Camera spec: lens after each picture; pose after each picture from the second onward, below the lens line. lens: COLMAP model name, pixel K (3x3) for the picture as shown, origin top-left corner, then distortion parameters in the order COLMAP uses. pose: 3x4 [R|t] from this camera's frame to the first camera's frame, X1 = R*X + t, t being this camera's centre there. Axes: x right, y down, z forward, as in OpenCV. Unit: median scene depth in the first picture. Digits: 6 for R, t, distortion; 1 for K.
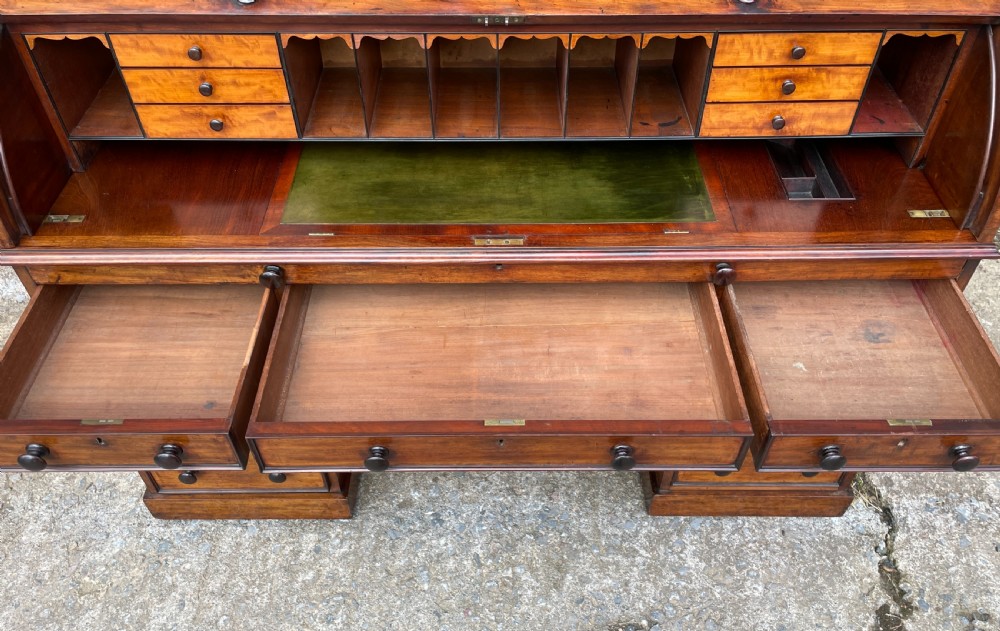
lens RADIAL K [[783.3, 0, 502.4], [0, 783.3, 373.7], [0, 0, 1]] dist [0.086194, -0.106451]
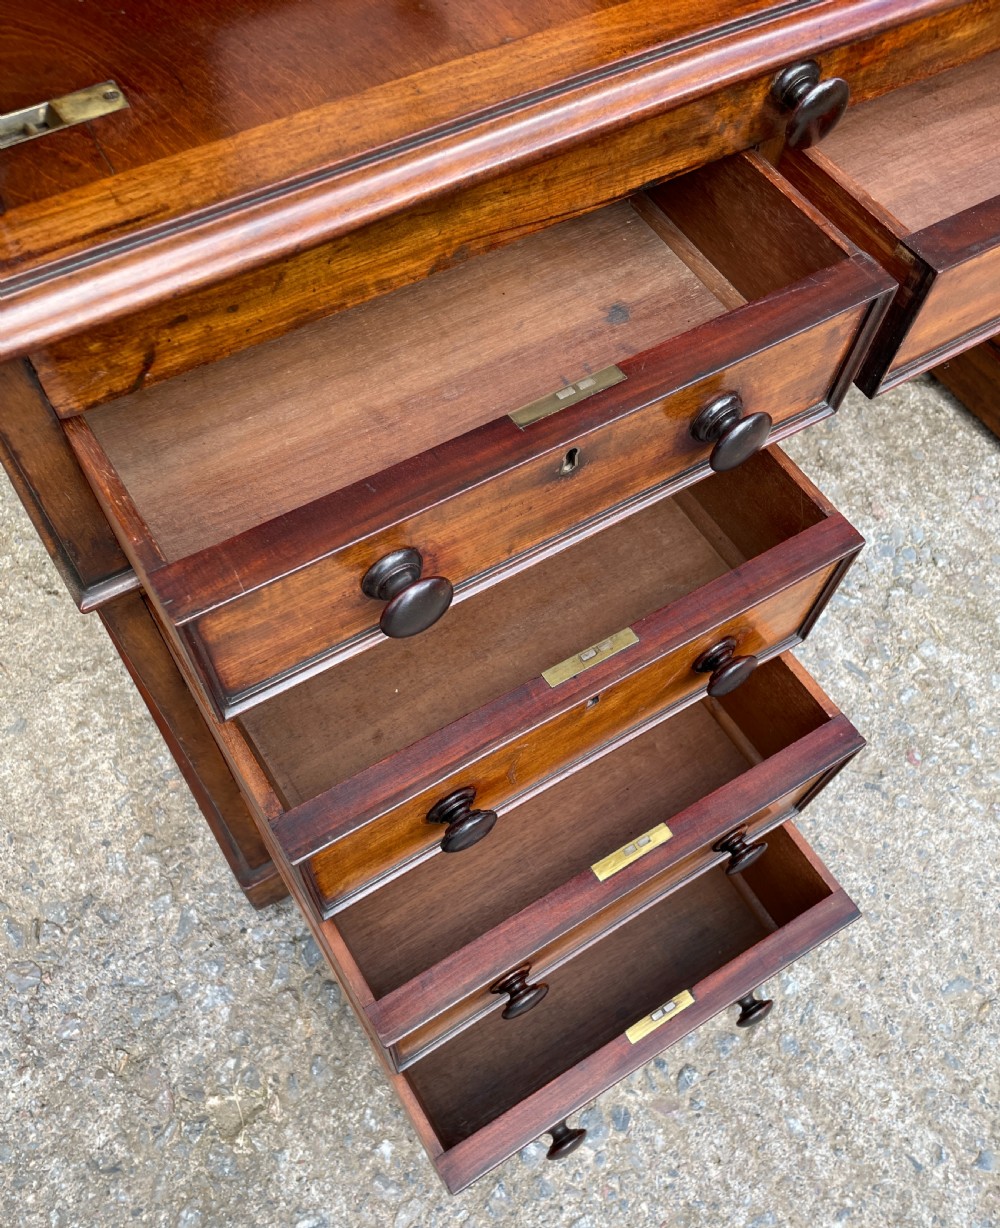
lens RADIAL K [[1043.5, 0, 511.7], [0, 1043.5, 679.1], [0, 0, 1]] dist [0.079286, -0.106123]
pose [[0.842946, -0.449328, 0.295883, -0.448632], [0.354310, 0.877507, 0.323182, -0.074223], [-0.404854, -0.167591, 0.898892, 0.449427]]
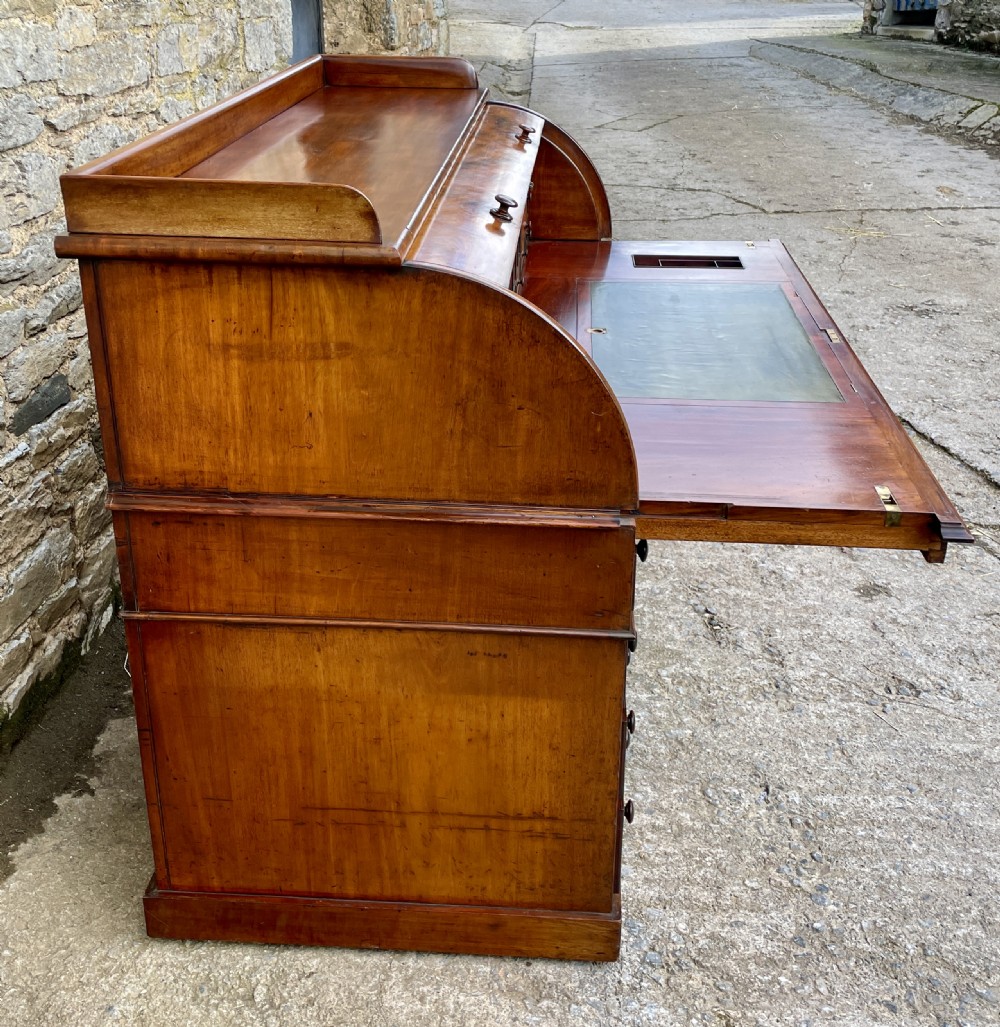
lens RADIAL K [[1211.9, 0, 512.4], [0, 1211.9, 457.6], [0, 0, 1]] dist [0.049307, 0.000000]
pose [[0.054605, -0.399256, 0.915212, -1.279980], [0.733690, 0.637758, 0.234444, -0.423618], [-0.677287, 0.658679, 0.327755, 0.443887]]
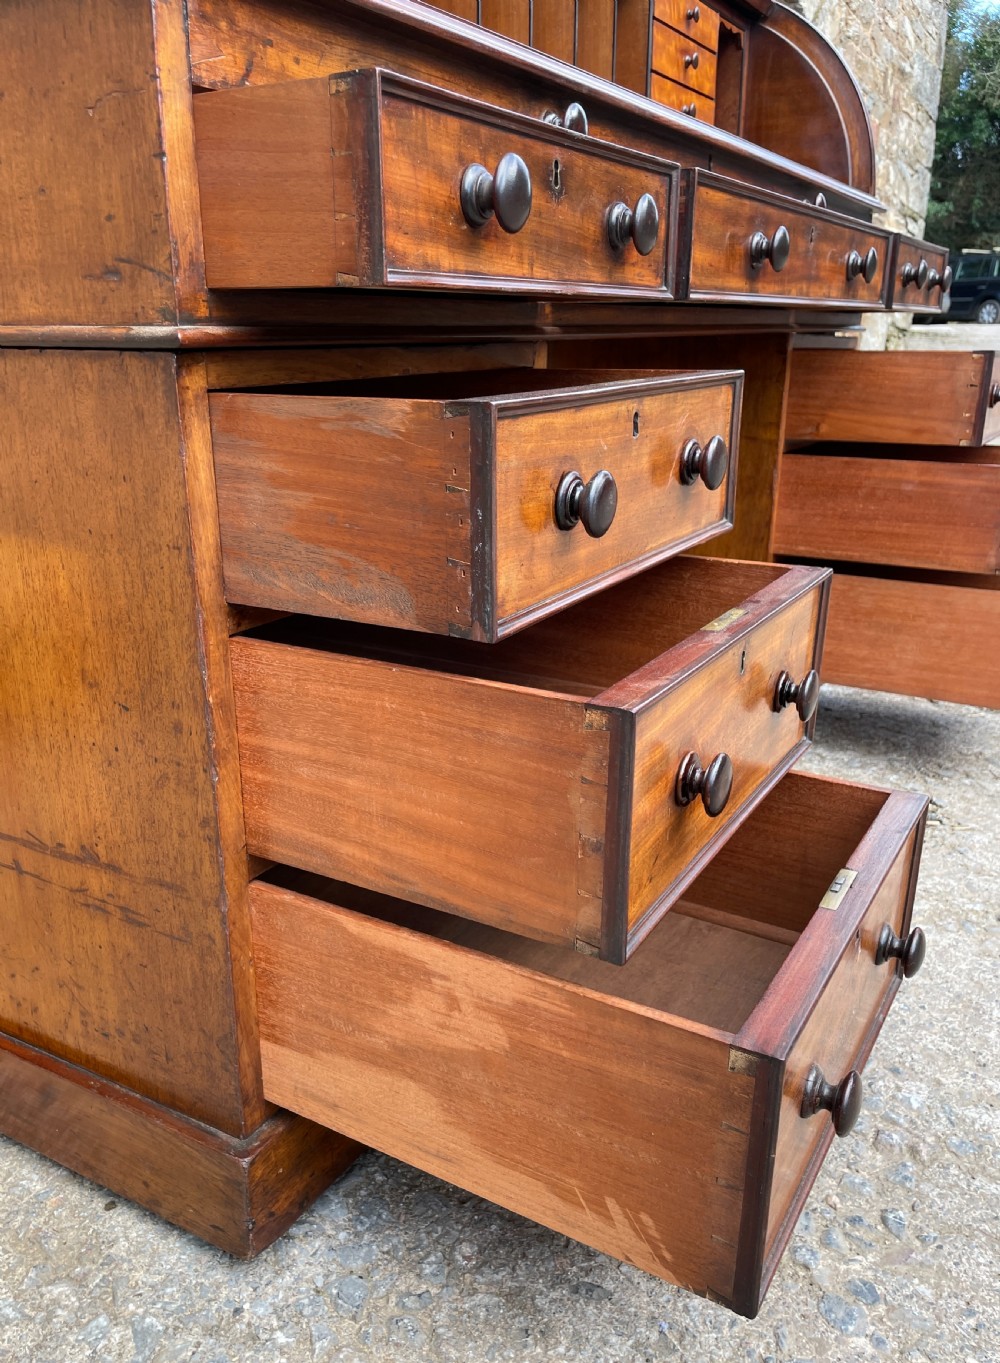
lens RADIAL K [[1120.6, 0, 472.1], [0, 1120.6, 725.5], [0, 0, 1]] dist [0.059601, -0.072587]
pose [[0.509949, -0.284068, 0.811947, -0.705048], [0.641383, 0.754554, -0.138836, 0.148617], [-0.573219, 0.591568, 0.566981, 0.618369]]
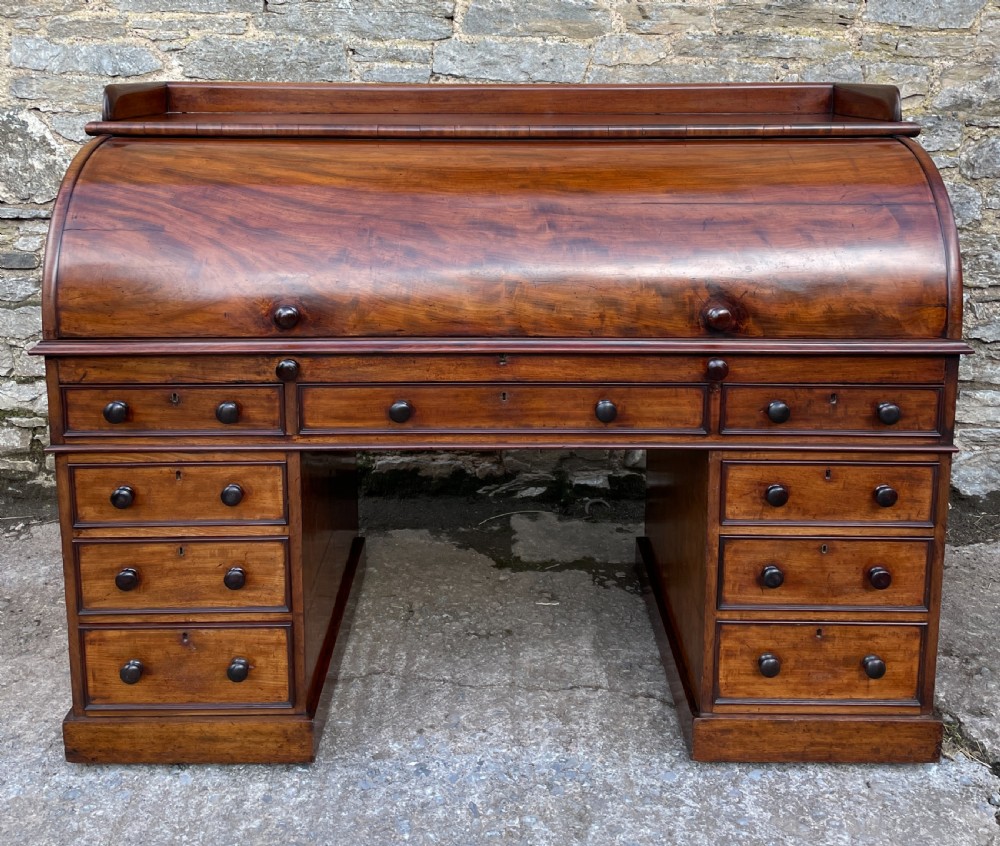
lens RADIAL K [[1068.3, 0, 487.5], [0, 1068.3, 267.4], [0, 0, 1]] dist [0.035990, 0.000000]
pose [[0.999973, 0.001391, -0.007269, -0.011655], [-0.005518, 0.794740, -0.606924, 0.456744], [0.004933, 0.606948, 0.794726, -0.156192]]
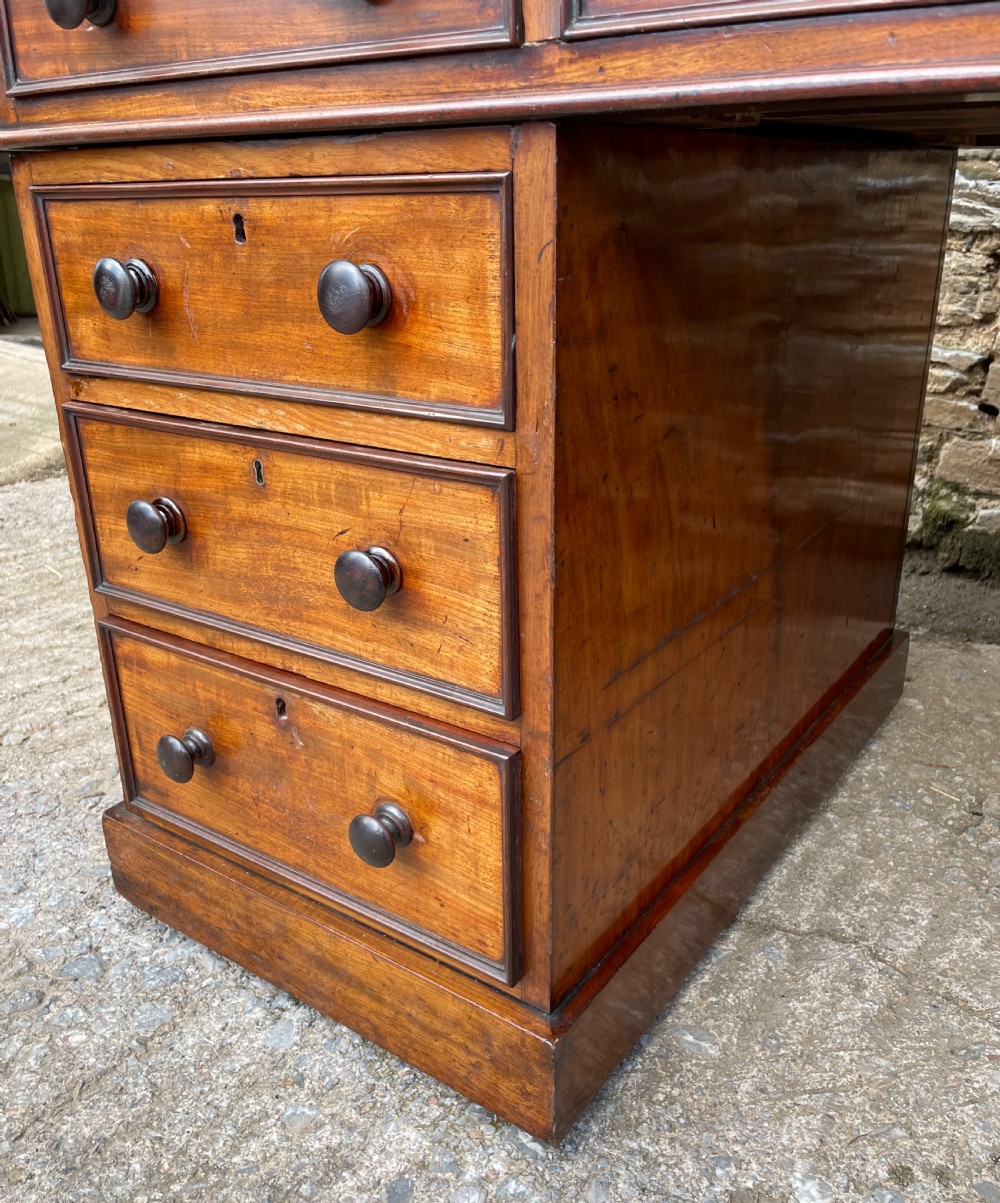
lens RADIAL K [[1030.5, 0, 502.3], [0, 1030.5, 611.6], [0, 0, 1]] dist [0.066671, -0.079095]
pose [[0.819381, 0.209742, -0.533500, -0.052452], [-0.420265, 0.852723, -0.310226, 0.150390], [0.389860, 0.478405, 0.786853, 0.638668]]
